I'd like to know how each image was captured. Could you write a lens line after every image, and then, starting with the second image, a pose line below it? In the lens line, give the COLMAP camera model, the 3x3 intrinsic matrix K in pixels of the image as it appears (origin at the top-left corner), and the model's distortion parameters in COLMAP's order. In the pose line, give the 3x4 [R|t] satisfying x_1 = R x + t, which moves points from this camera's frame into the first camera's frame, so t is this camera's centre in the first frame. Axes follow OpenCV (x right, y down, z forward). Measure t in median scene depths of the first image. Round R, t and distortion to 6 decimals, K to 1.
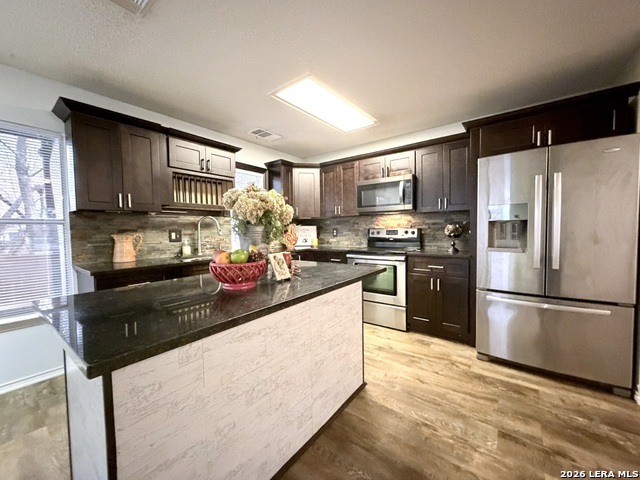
lens RADIAL K [[255.6, 0, 318.5], [0, 255.6, 240.7], [0, 0, 1]] dist [-0.000100, 0.000146]
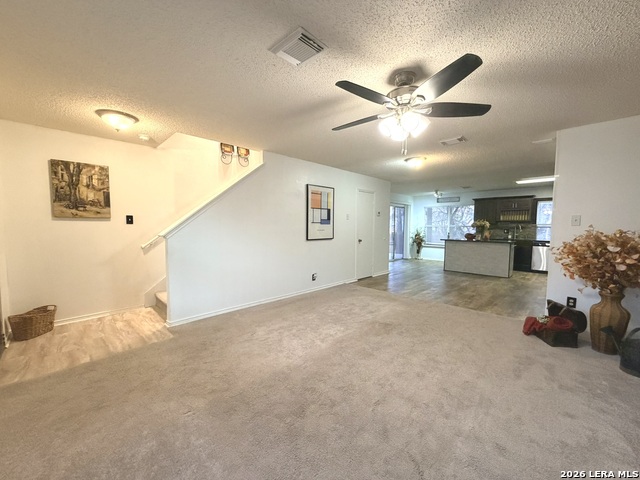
lens RADIAL K [[255.6, 0, 318.5], [0, 255.6, 240.7], [0, 0, 1]] dist [-0.000100, 0.000146]
pose [[-0.126320, 0.072217, -0.989357, 2.655693], [-0.051248, 0.995540, 0.079212, -0.035695], [0.990665, 0.060709, -0.122056, -0.748250]]
